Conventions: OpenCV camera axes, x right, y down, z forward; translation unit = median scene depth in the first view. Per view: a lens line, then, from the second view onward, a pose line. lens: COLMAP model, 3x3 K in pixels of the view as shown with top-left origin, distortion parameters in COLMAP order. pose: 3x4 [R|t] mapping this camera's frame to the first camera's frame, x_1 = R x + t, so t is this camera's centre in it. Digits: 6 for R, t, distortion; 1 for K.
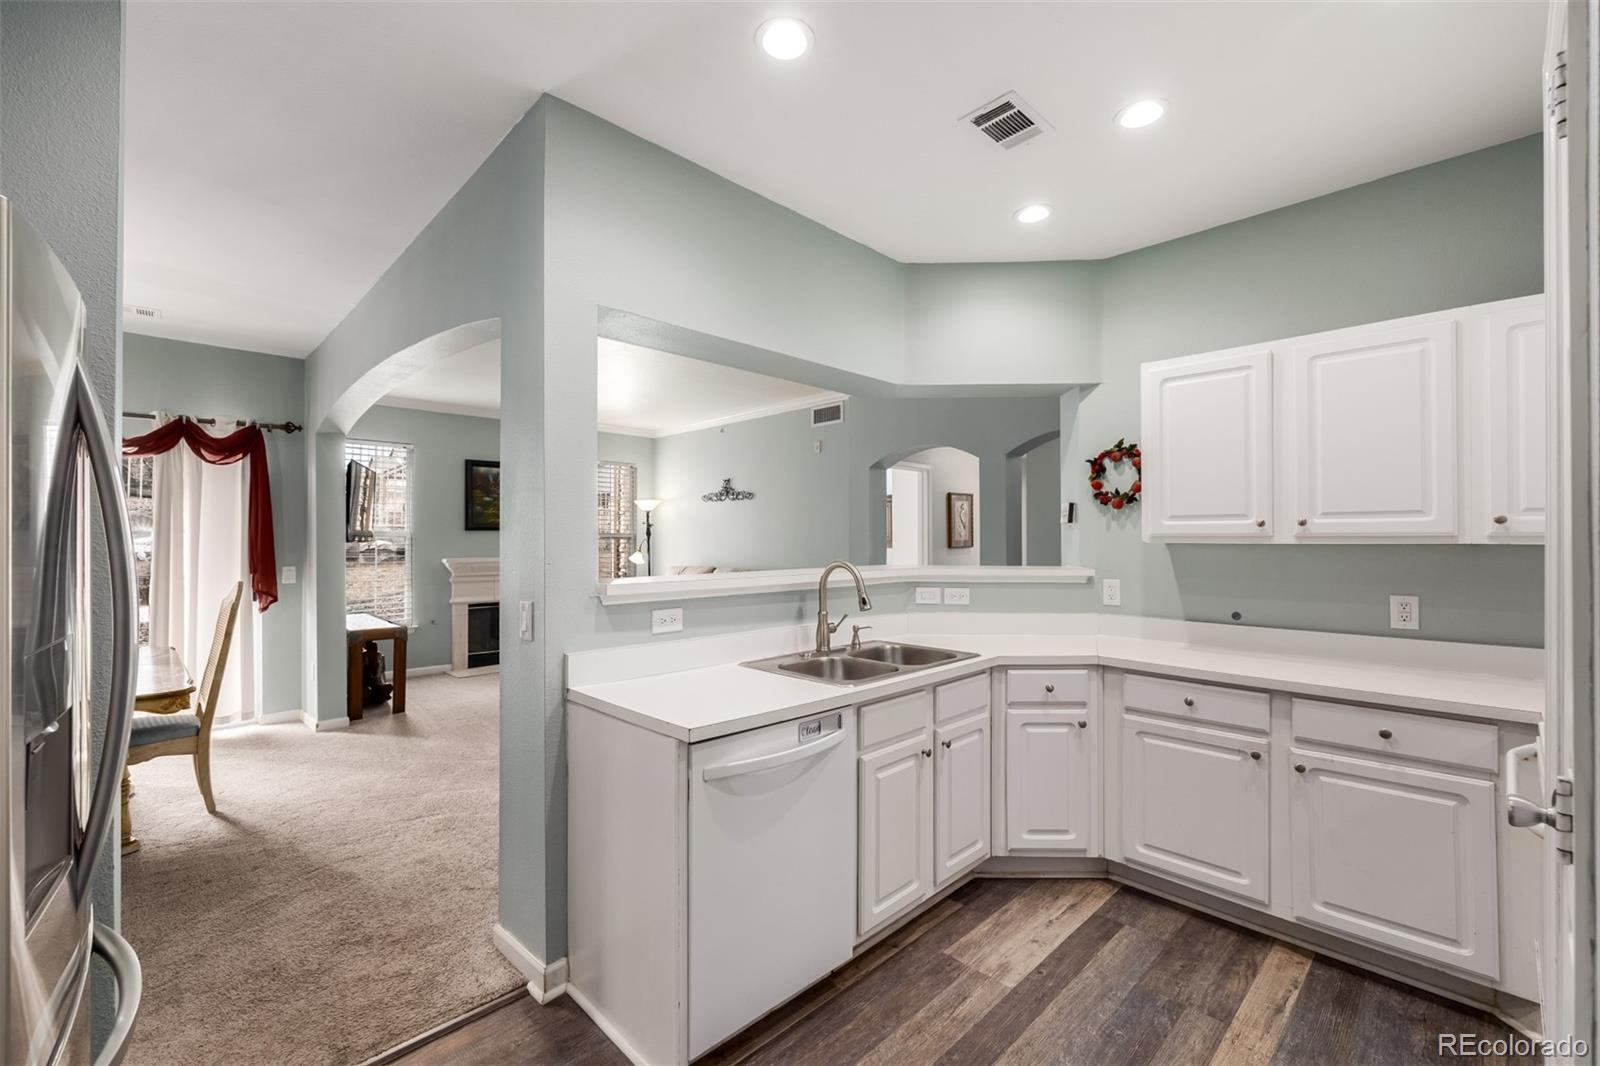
lens RADIAL K [[676.7, 0, 793.2], [0, 676.7, 532.0], [0, 0, 1]] dist [0.001244, 0.000046]
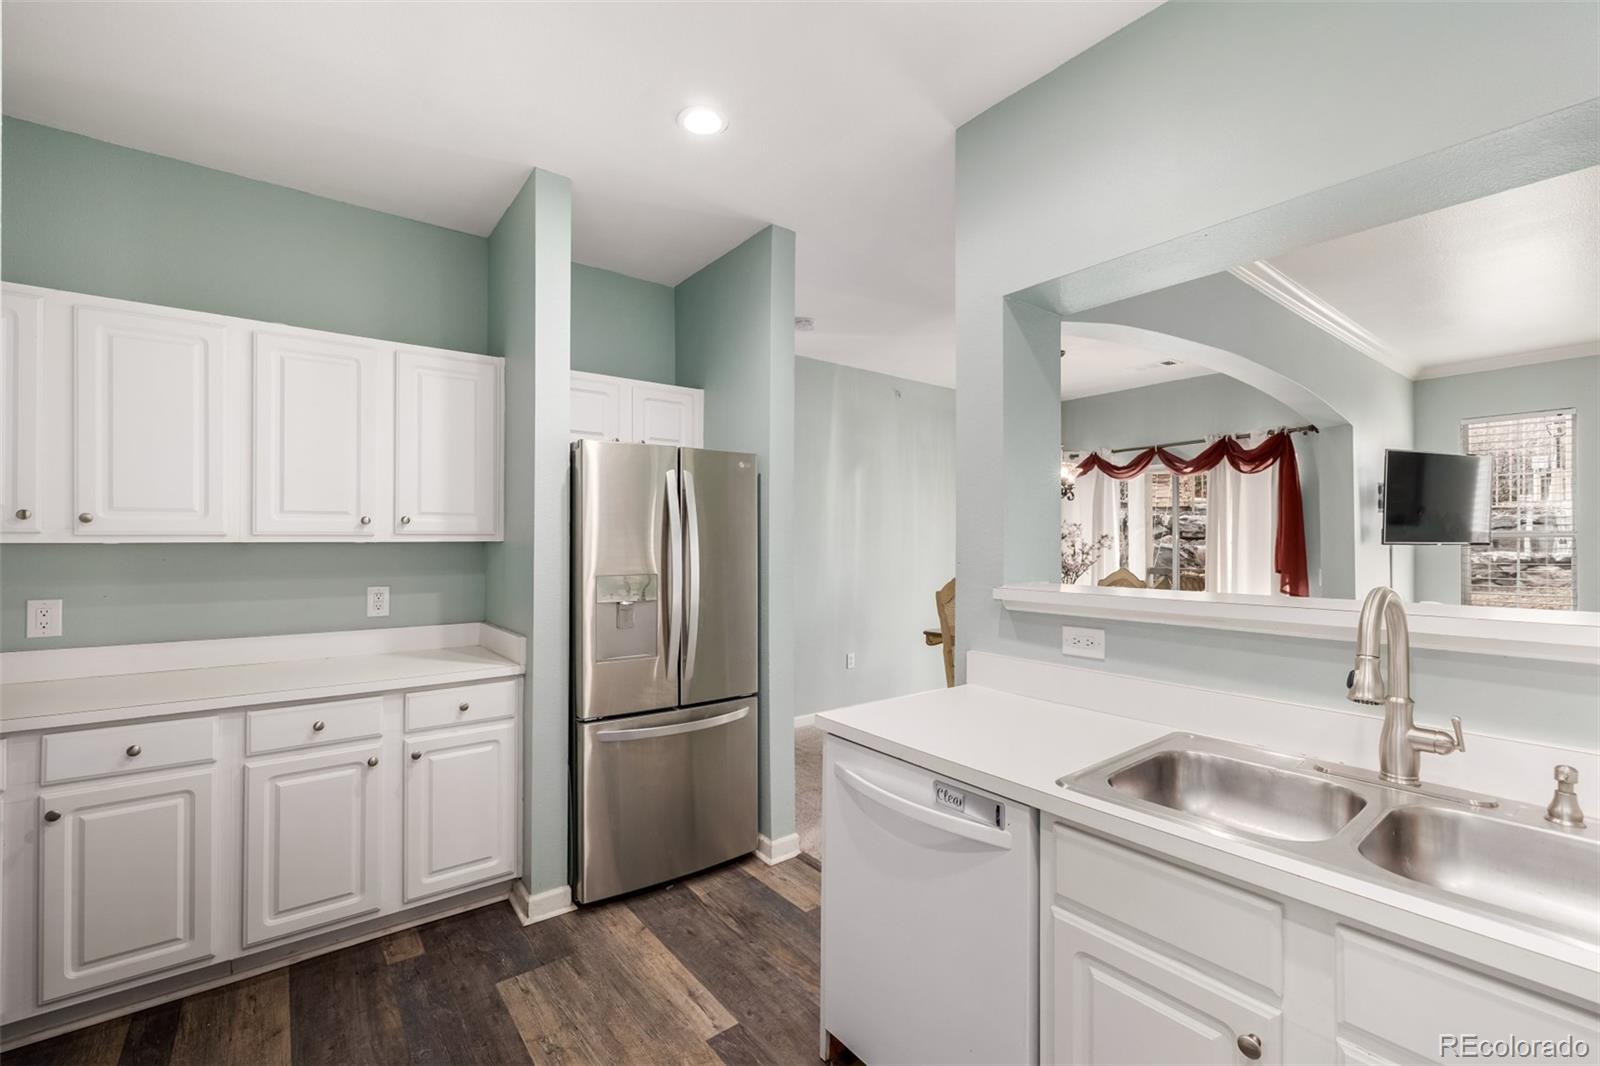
lens RADIAL K [[676.7, 0, 797.5], [0, 676.7, 535.6], [0, 0, 1]] dist [0.001244, 0.000046]
pose [[-0.103667, -0.006591, -0.994590, 0.413053], [0.008297, 0.999938, -0.007492, 0.005665], [0.994577, -0.009029, -0.103606, 0.483262]]
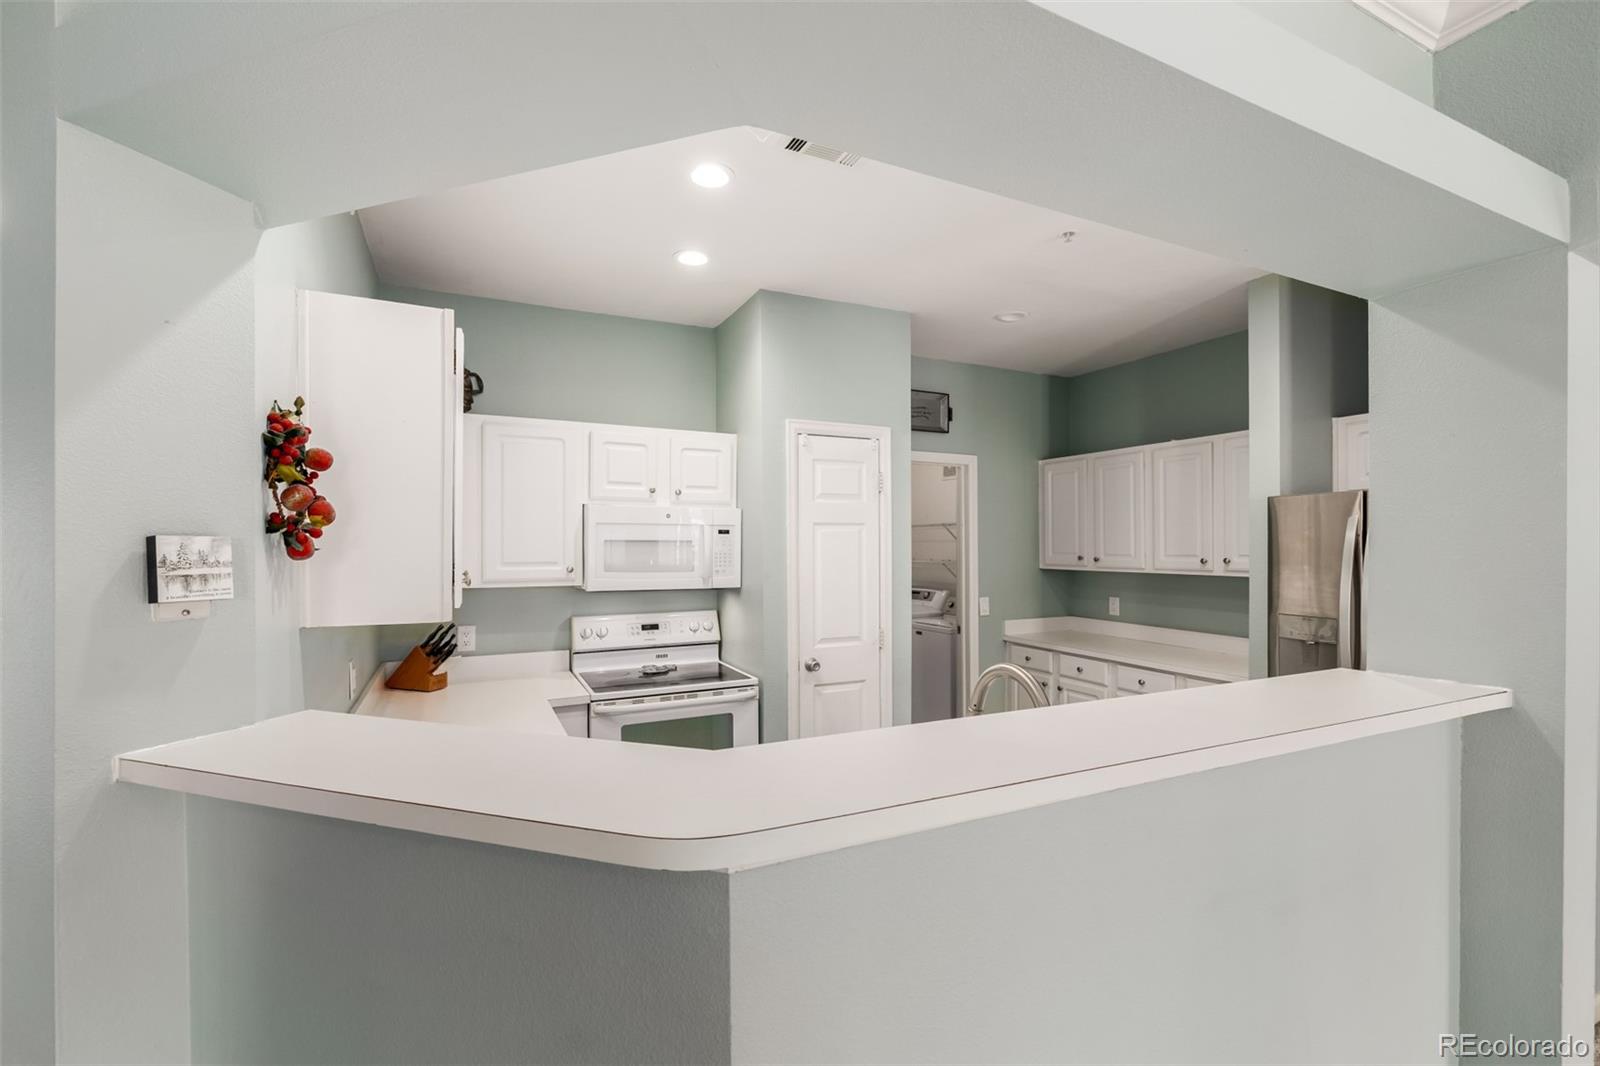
lens RADIAL K [[676.7, 0, 796.6], [0, 676.7, 547.4], [0, 0, 1]] dist [0.001244, 0.000046]
pose [[-0.955875, -0.000555, 0.293772, 0.058602], [-0.001660, 0.999992, -0.003514, -0.034686], [-0.293768, -0.003846, -0.955869, 1.138358]]
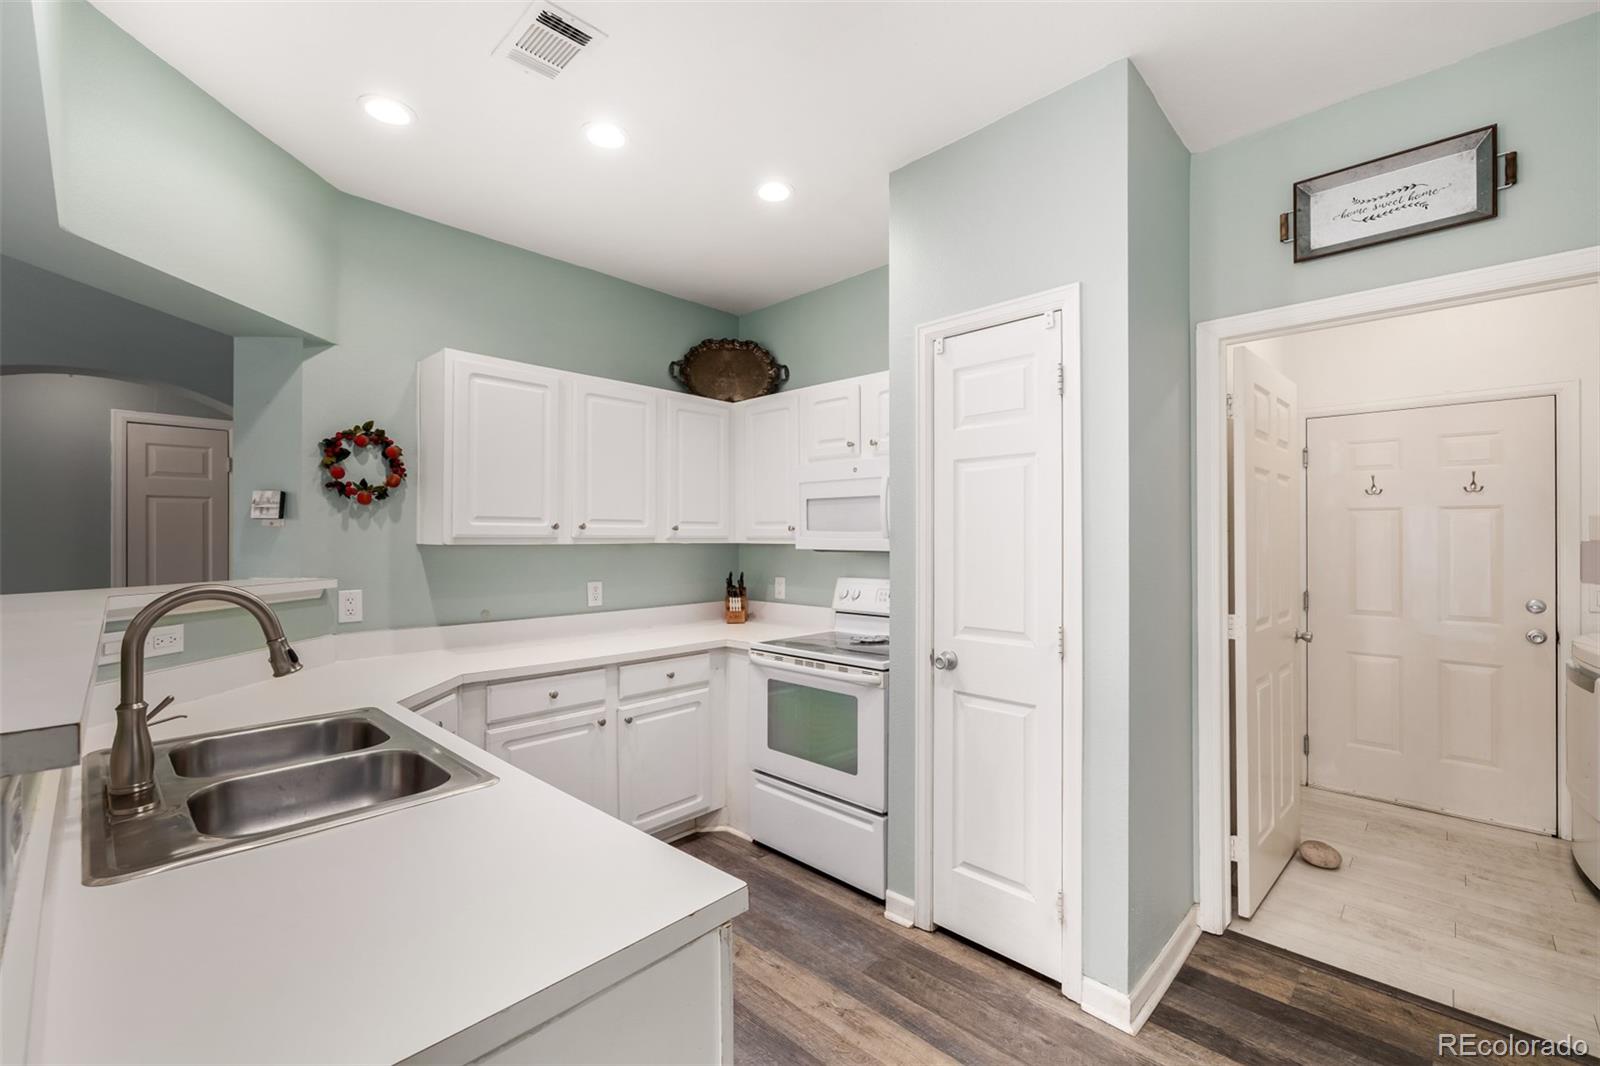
lens RADIAL K [[676.7, 0, 781.8], [0, 676.7, 533.8], [0, 0, 1]] dist [0.001244, 0.000046]
pose [[-0.040574, 0.006697, 0.999154, -0.321915], [-0.006968, 0.999951, -0.006985, 0.003475], [-0.999152, -0.007245, -0.040526, 0.462961]]
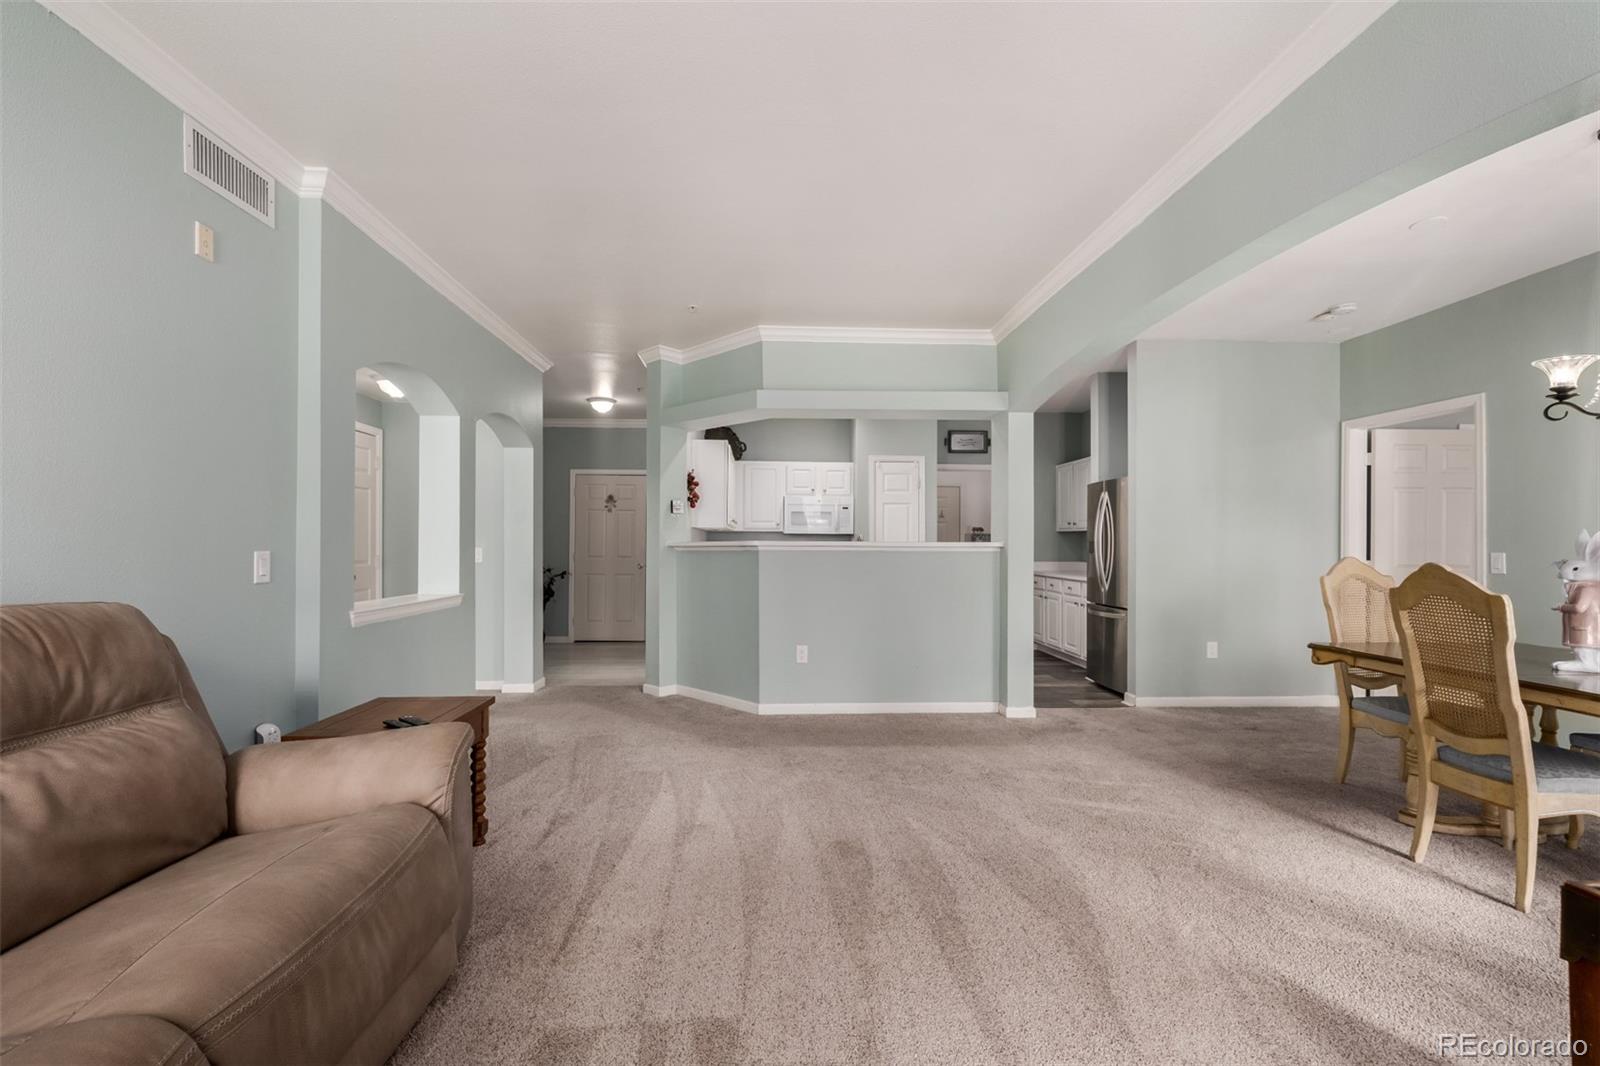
lens RADIAL K [[676.7, 0, 798.3], [0, 676.7, 530.9], [0, 0, 1]] dist [0.001244, 0.000046]
pose [[-0.755401, 0.011625, 0.655160, -0.772311], [-0.008270, 0.999594, -0.027273, 0.063938], [-0.655211, -0.026020, -0.754998, 1.877183]]
